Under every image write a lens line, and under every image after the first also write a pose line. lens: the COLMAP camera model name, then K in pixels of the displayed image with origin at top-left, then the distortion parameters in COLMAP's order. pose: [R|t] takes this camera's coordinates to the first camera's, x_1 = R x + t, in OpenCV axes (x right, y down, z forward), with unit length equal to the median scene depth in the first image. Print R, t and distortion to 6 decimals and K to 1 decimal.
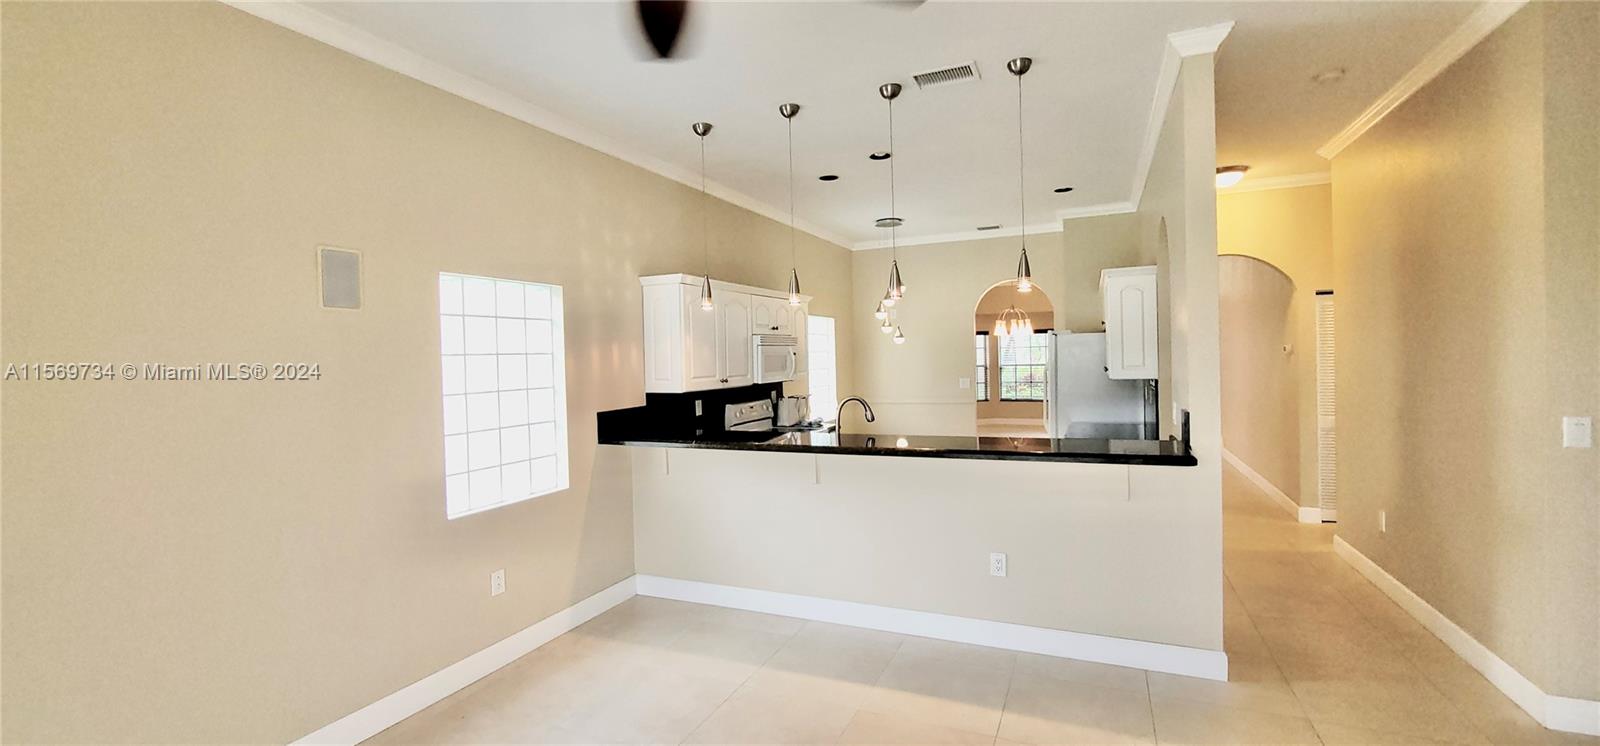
lens RADIAL K [[666.0, 0, 804.5], [0, 666.0, 366.4], [0, 0, 1]] dist [-0.000237, -0.000054]
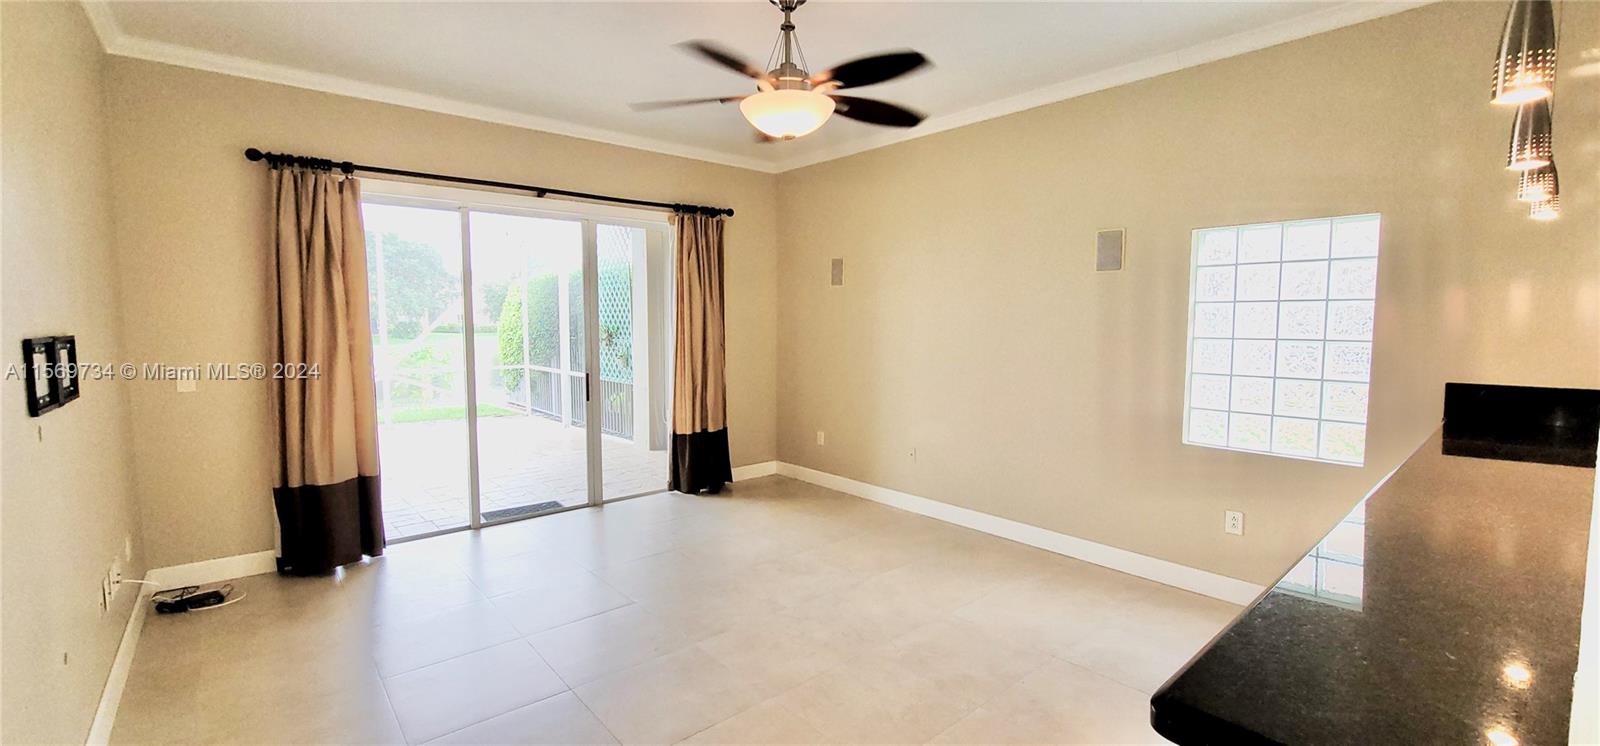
lens RADIAL K [[666.0, 0, 804.5], [0, 666.0, 366.4], [0, 0, 1]] dist [-0.000237, -0.000054]
pose [[-0.416284, 0.077681, -0.905910, 0.730792], [-0.015358, 0.995601, 0.092429, -0.002918], [0.909105, 0.052389, -0.413260, 0.802594]]
